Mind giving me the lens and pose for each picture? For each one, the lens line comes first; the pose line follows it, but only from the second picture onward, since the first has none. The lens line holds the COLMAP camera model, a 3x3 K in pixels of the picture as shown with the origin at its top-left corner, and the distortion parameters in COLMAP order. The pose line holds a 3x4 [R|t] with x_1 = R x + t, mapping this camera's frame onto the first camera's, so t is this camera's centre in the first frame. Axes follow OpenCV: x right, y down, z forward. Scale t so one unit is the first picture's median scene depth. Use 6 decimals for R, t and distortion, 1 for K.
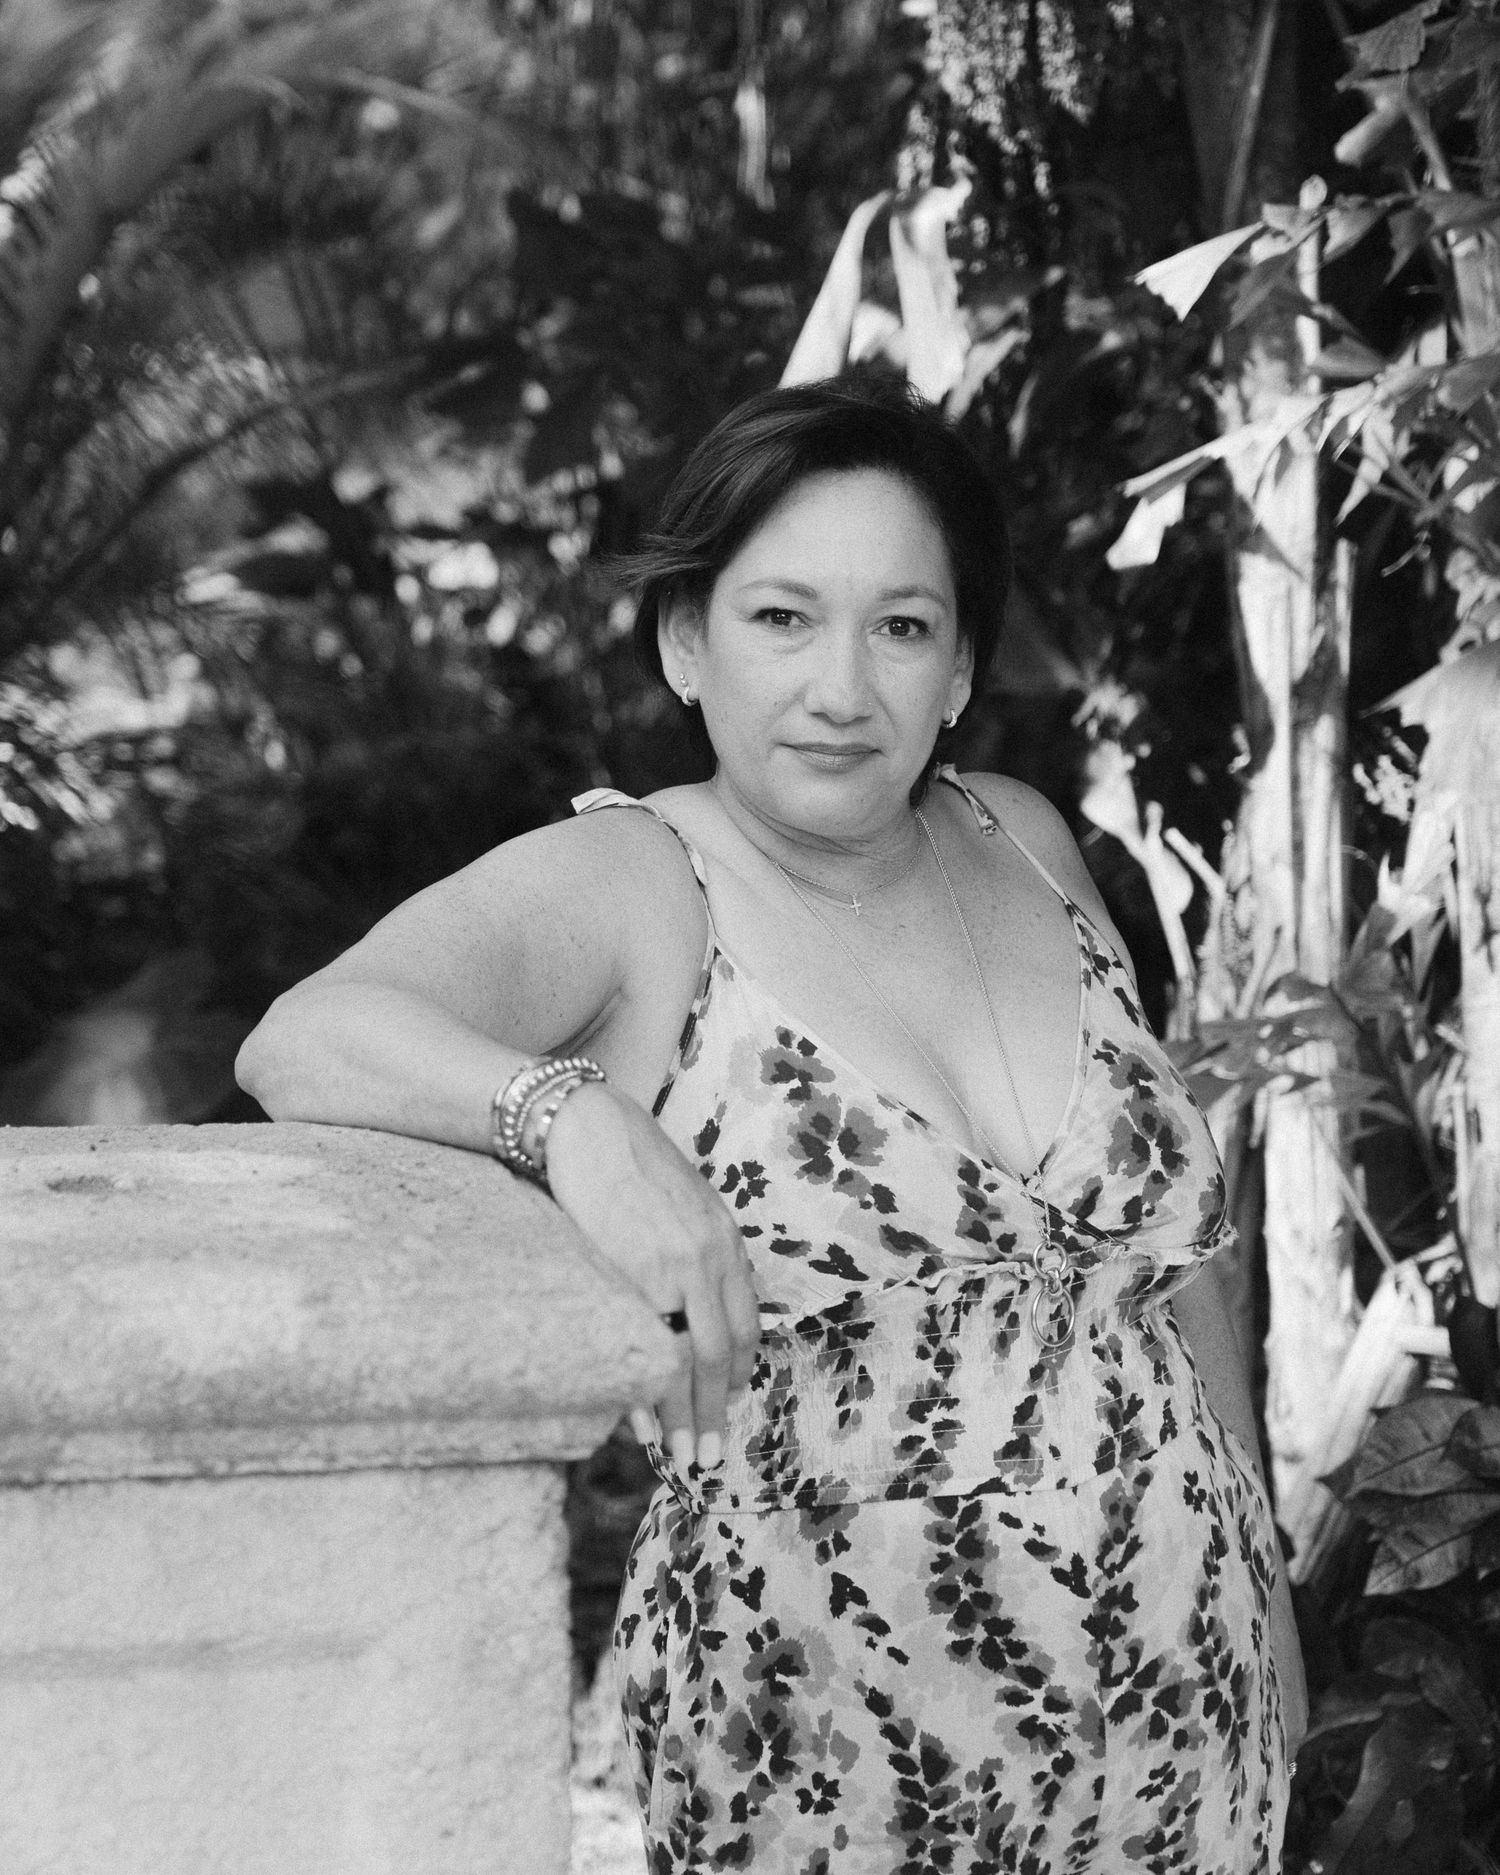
lens RADIAL K [[4101.6, 0, 749.6], [0, 4101.6, 933.0], [0, 0, 1]] dist [0.029144, 0.000000]
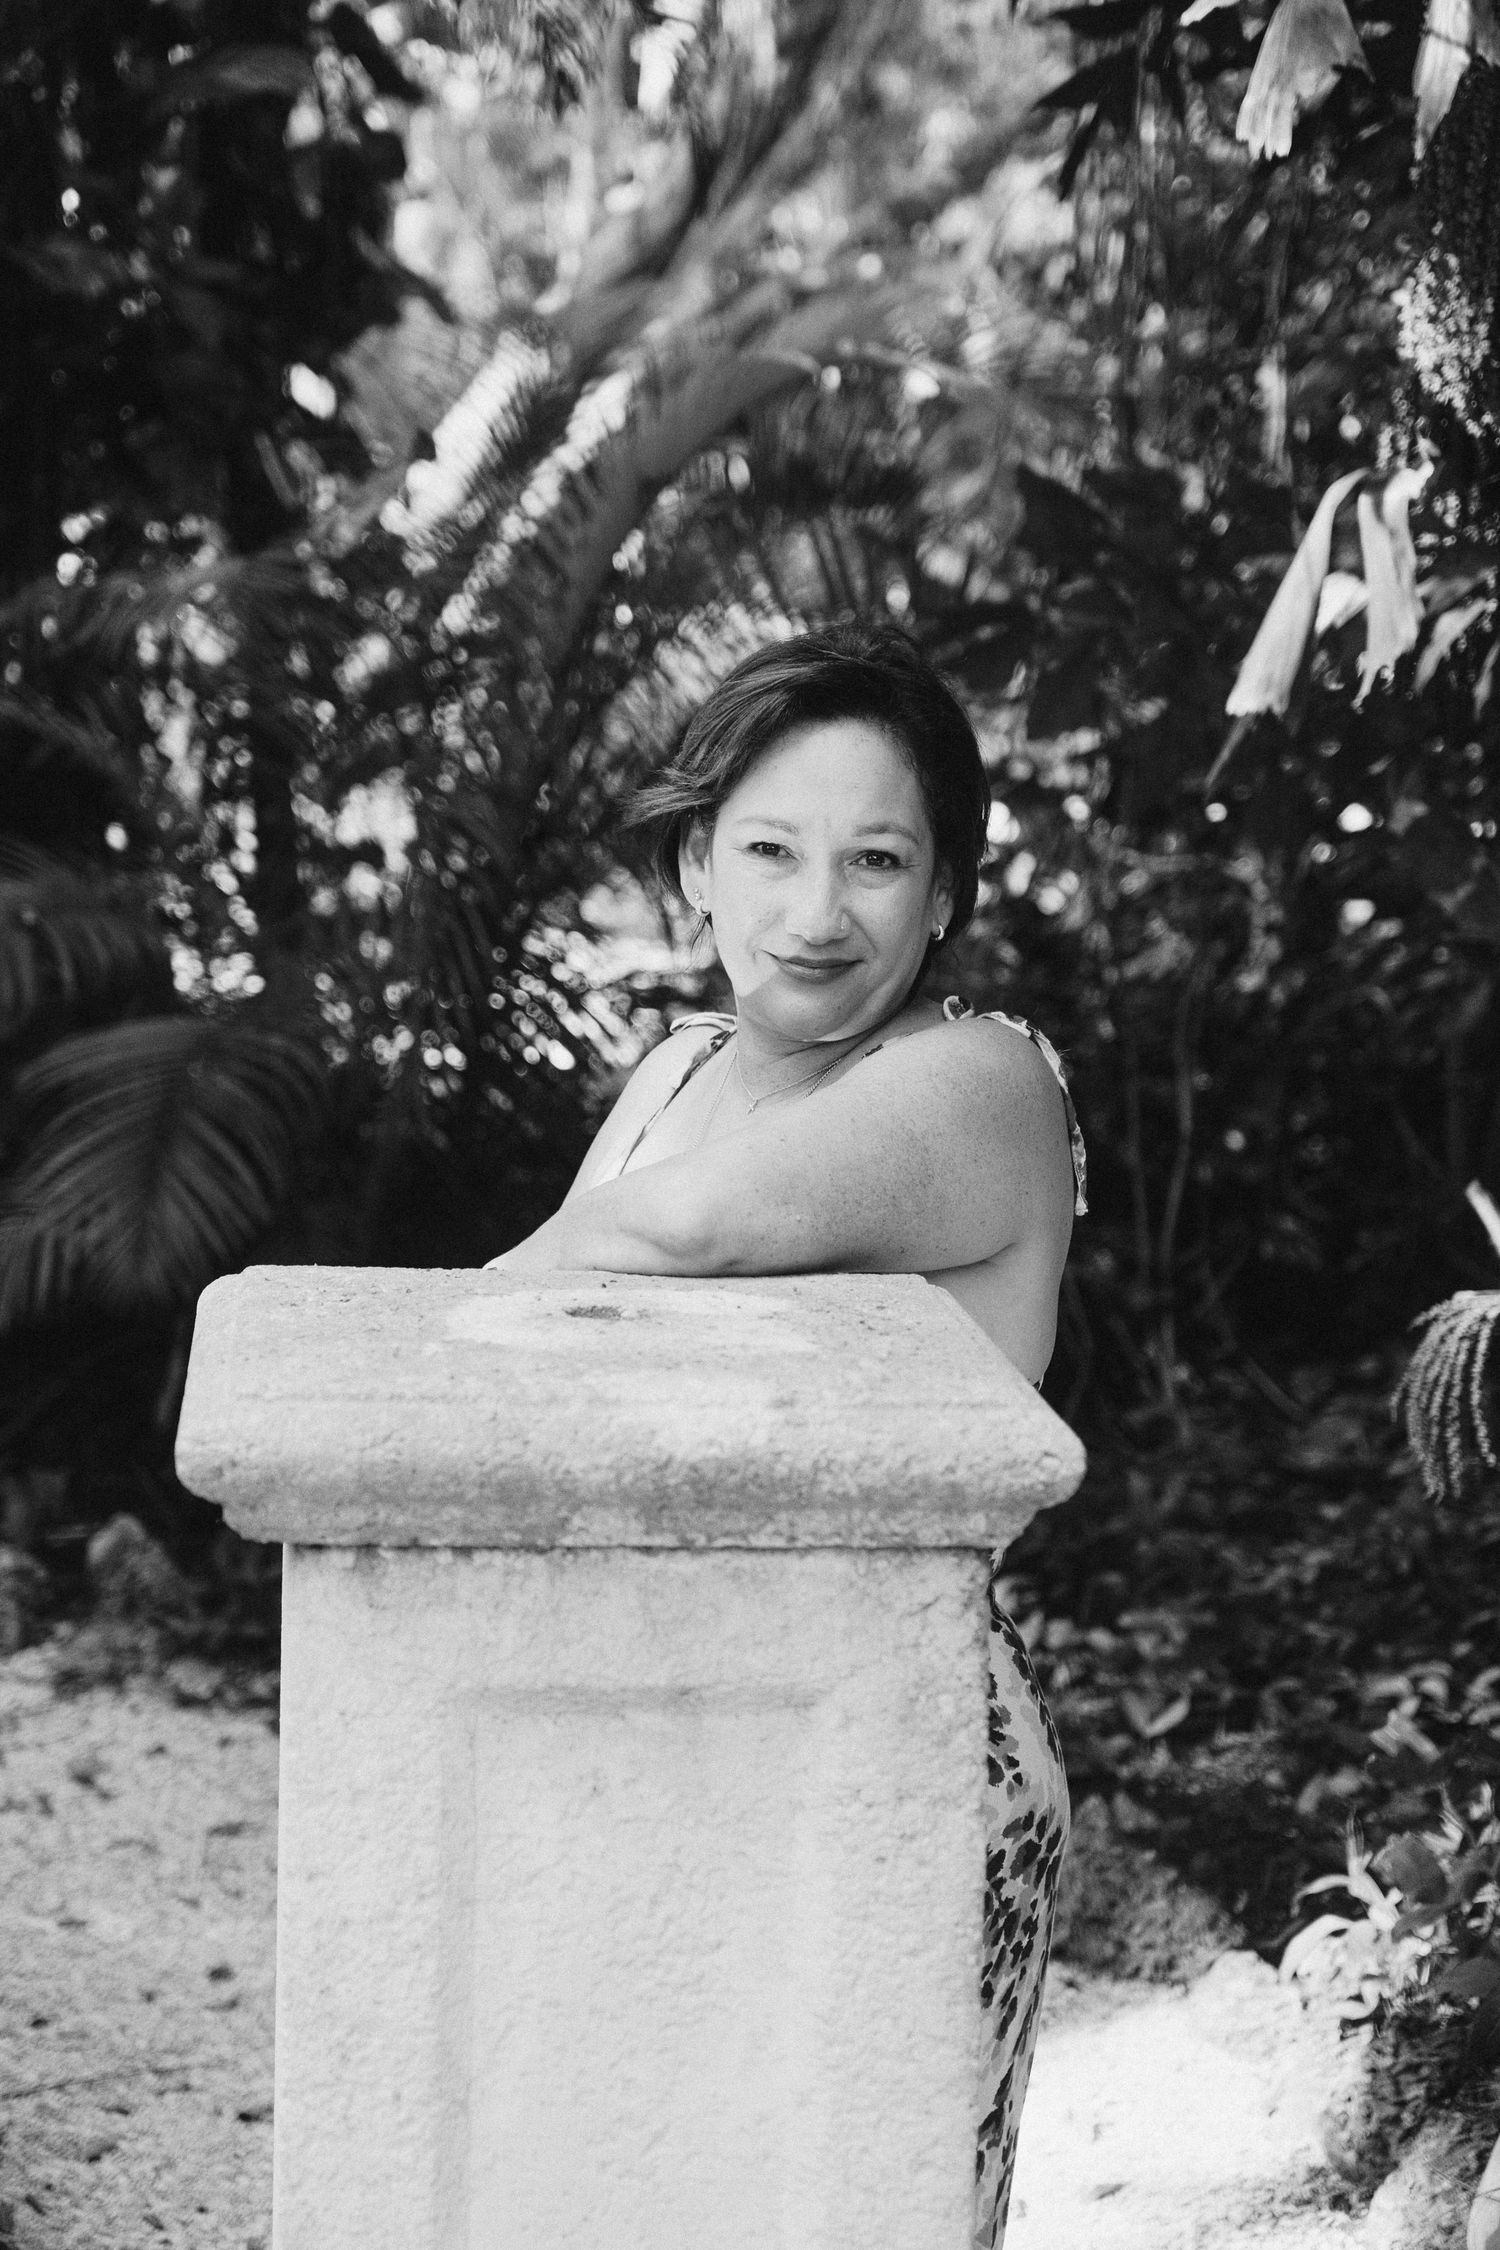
lens RADIAL K [[4461.5, 0, 751.8], [0, 4461.5, 1128.7], [0, 0, 1]] dist [0.088354, 0.000000]
pose [[0.991168, 0.025584, -0.130121, 0.033453], [-0.029046, 0.999271, -0.024783, 0.026606], [0.129392, 0.028344, 0.991188, -0.186758]]
